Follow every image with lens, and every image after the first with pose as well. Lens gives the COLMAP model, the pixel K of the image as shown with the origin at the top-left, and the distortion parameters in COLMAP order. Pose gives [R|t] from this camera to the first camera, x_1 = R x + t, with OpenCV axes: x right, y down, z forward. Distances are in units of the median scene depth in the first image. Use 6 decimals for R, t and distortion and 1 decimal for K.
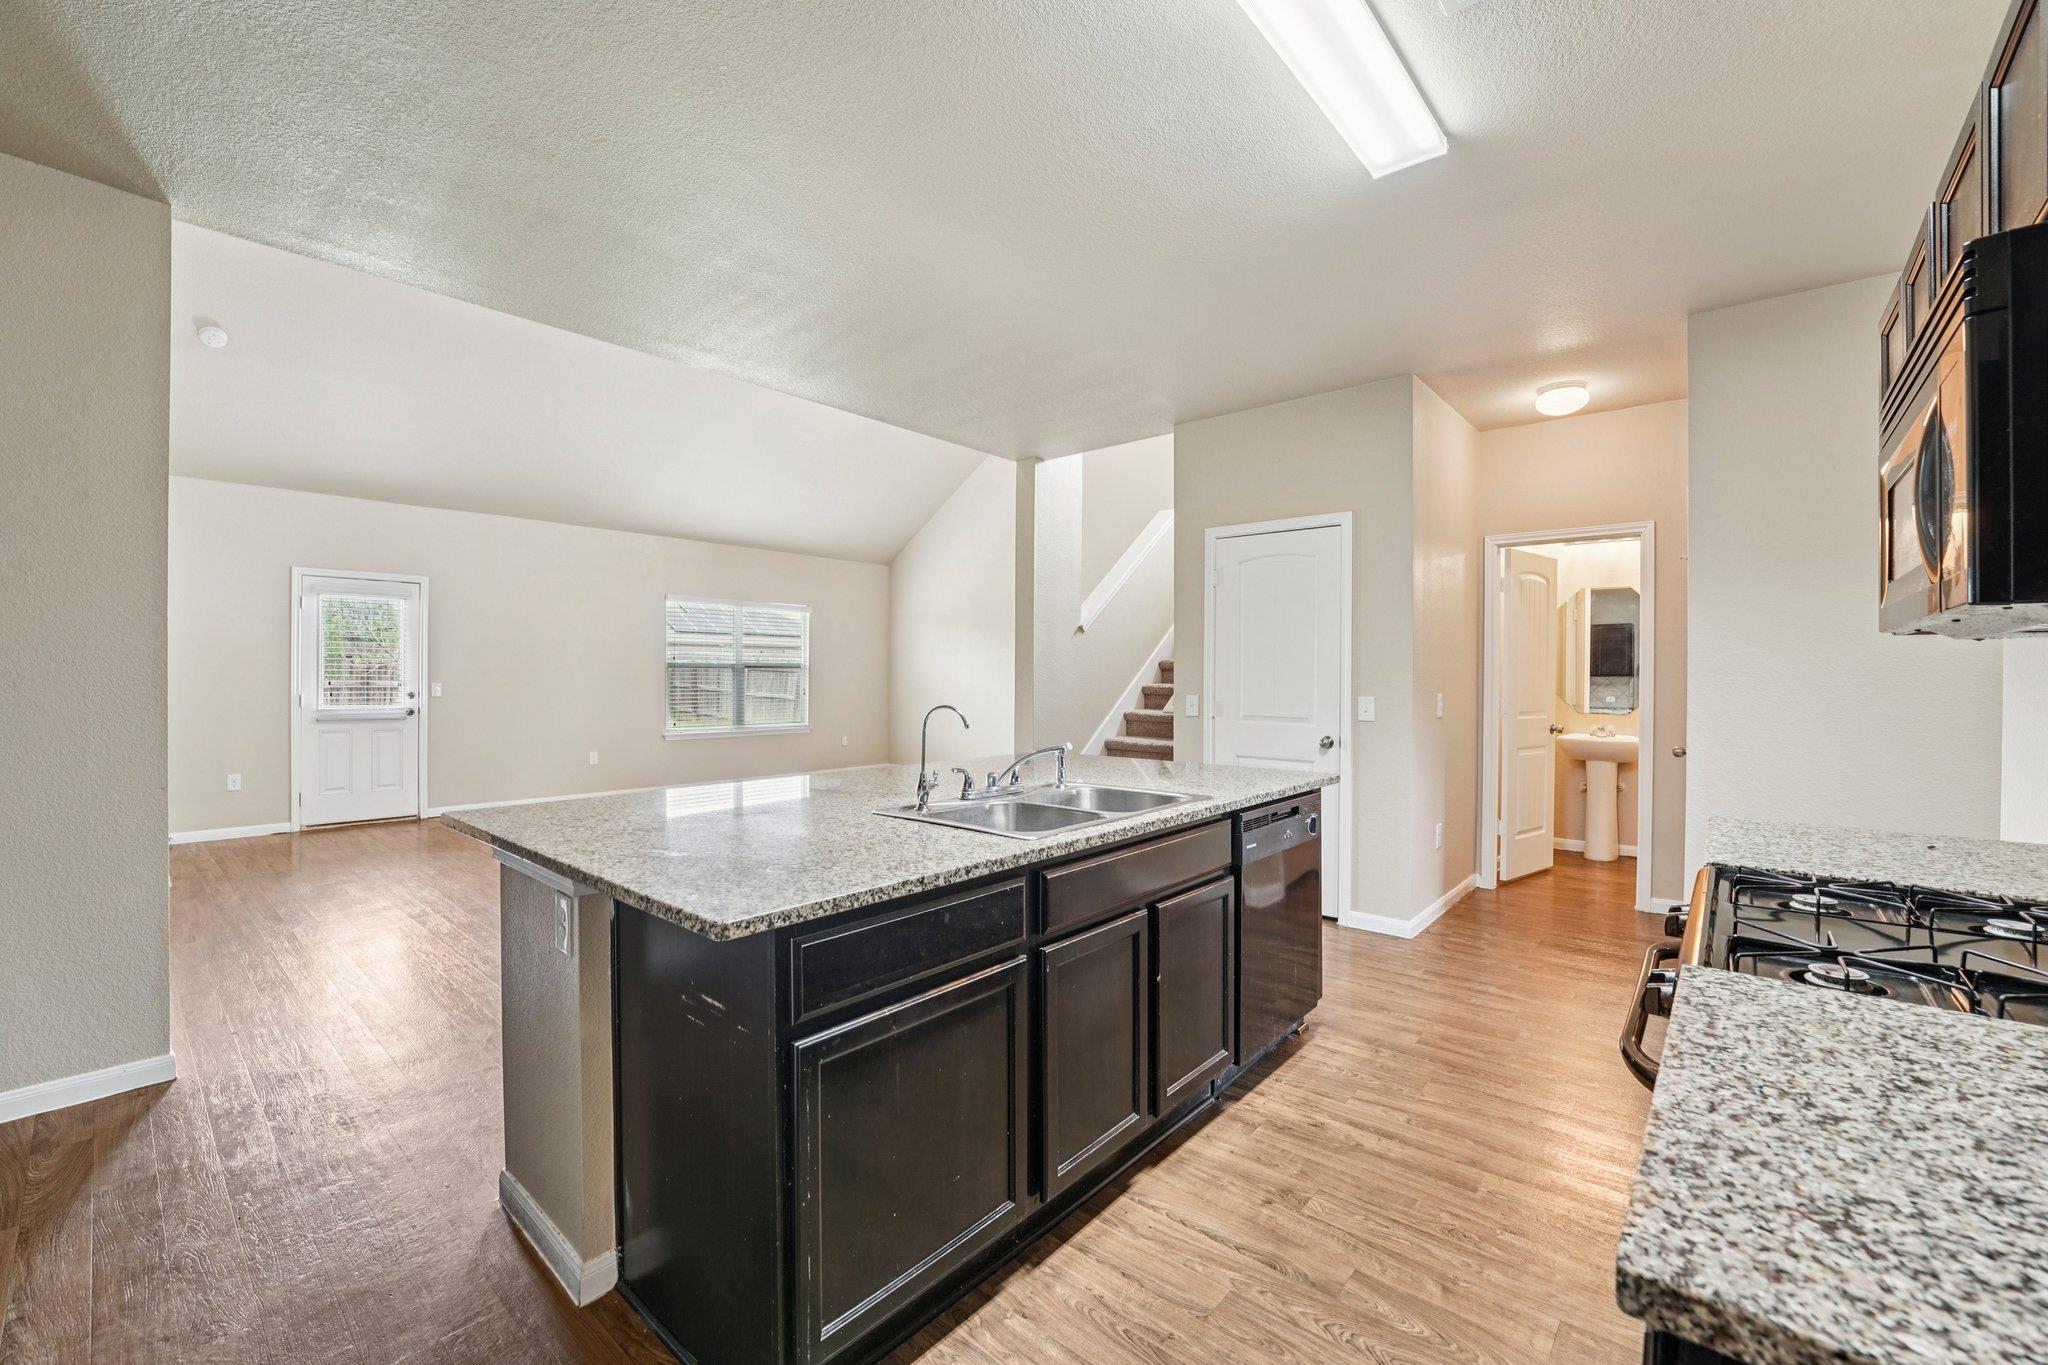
lens RADIAL K [[842.1, 0, 1031.2], [0, 842.1, 688.6], [0, 0, 1]] dist [-0.025287, 0.002776]
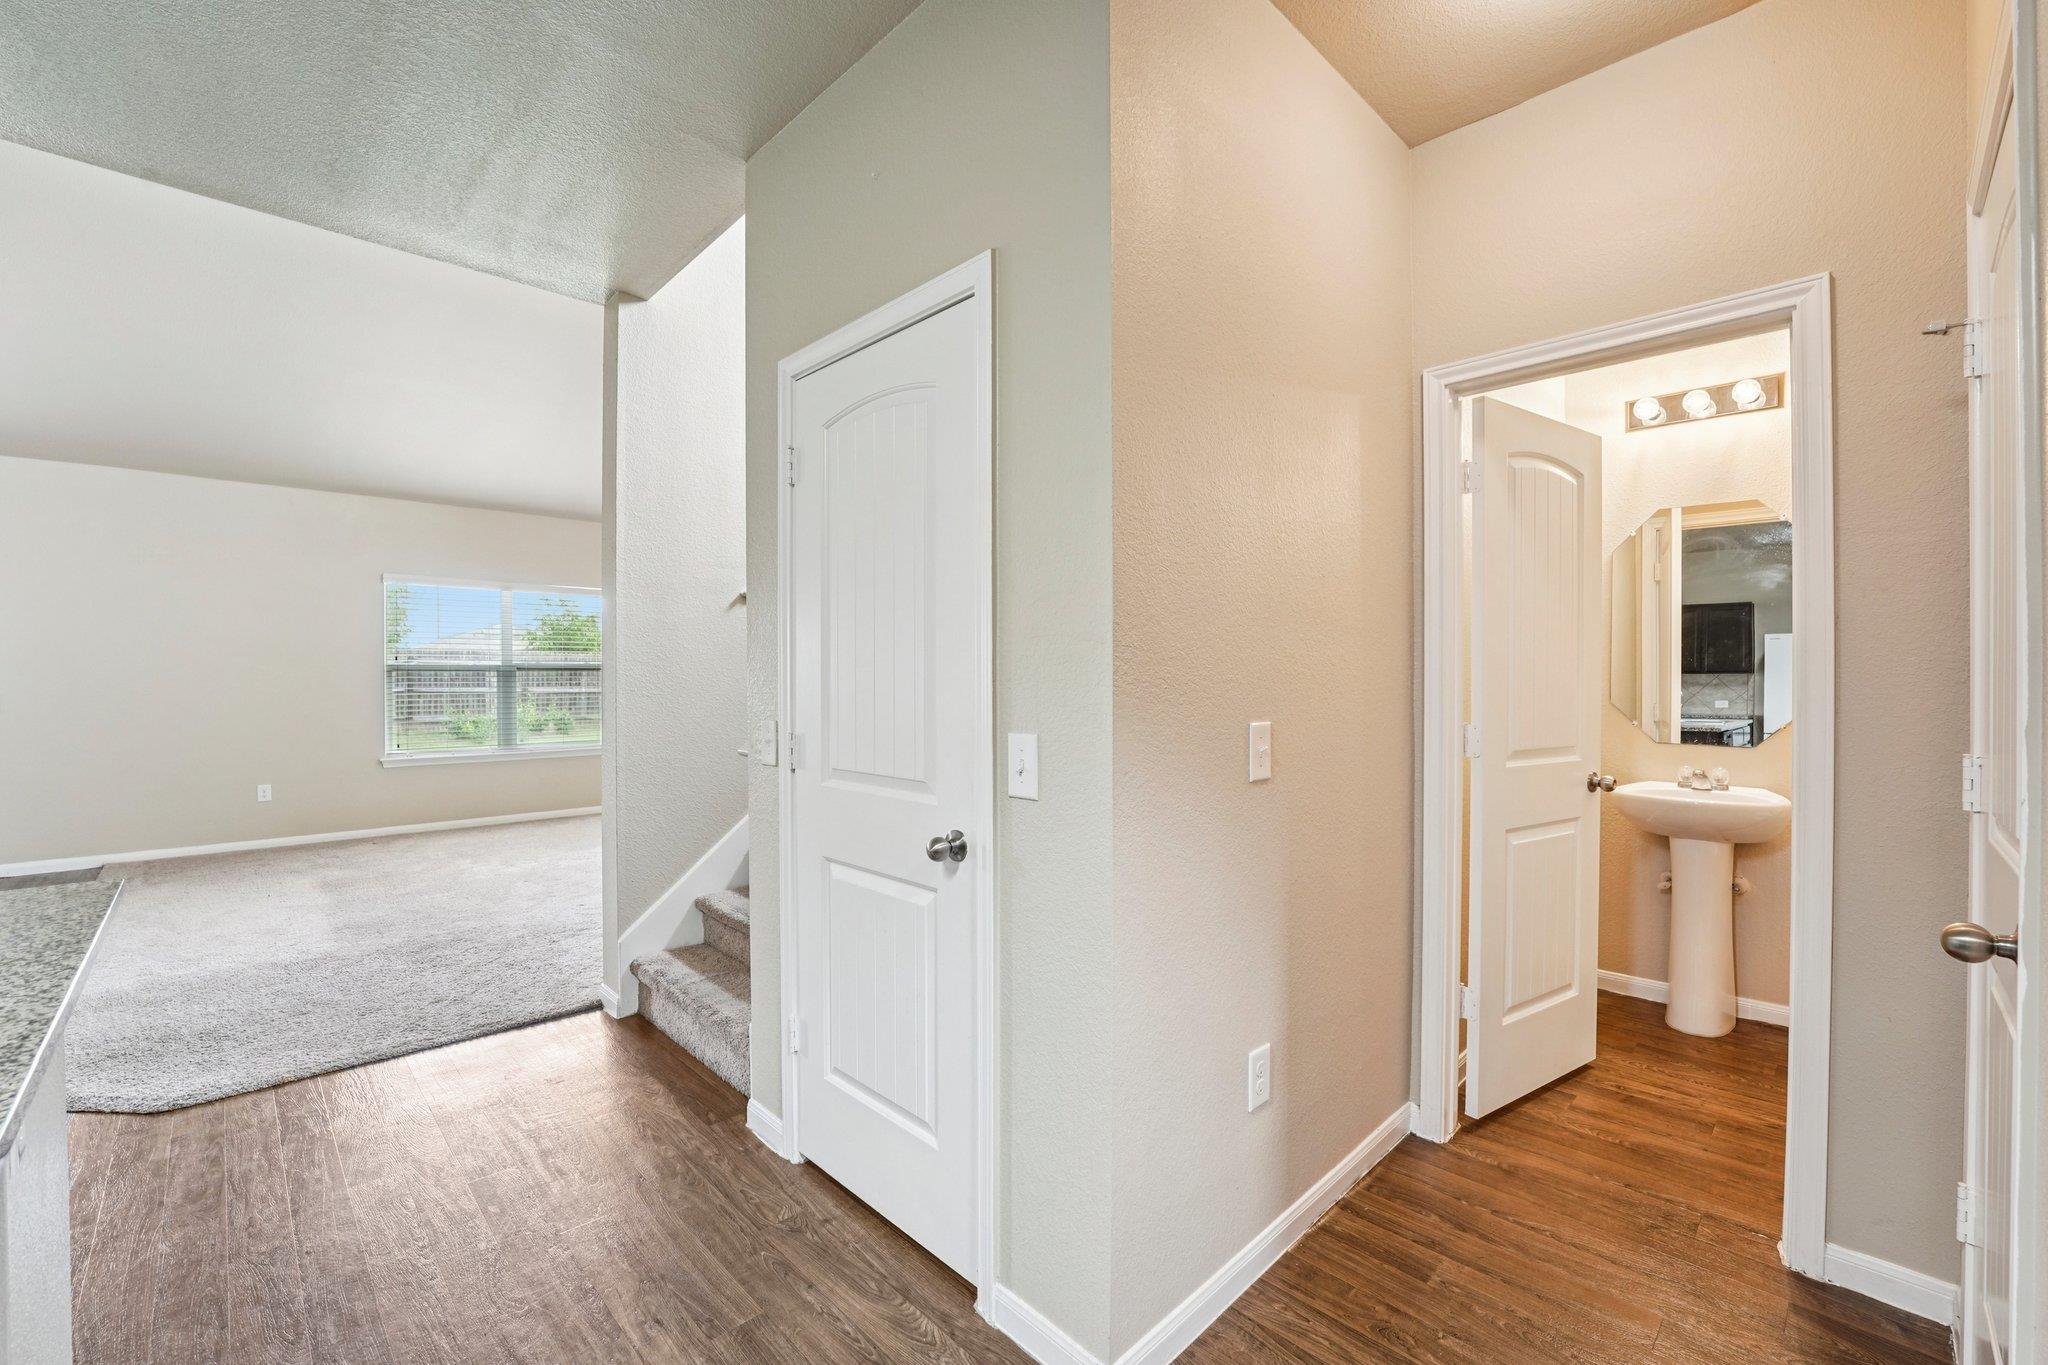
lens RADIAL K [[842.1, 0, 1027.9], [0, 842.1, 686.2], [0, 0, 1]] dist [-0.025287, 0.002776]
pose [[0.996214, -0.006537, -0.086688, 0.323064], [0.006171, 0.999971, -0.004494, -0.007076], [0.086715, 0.003942, 0.996225, 0.463522]]
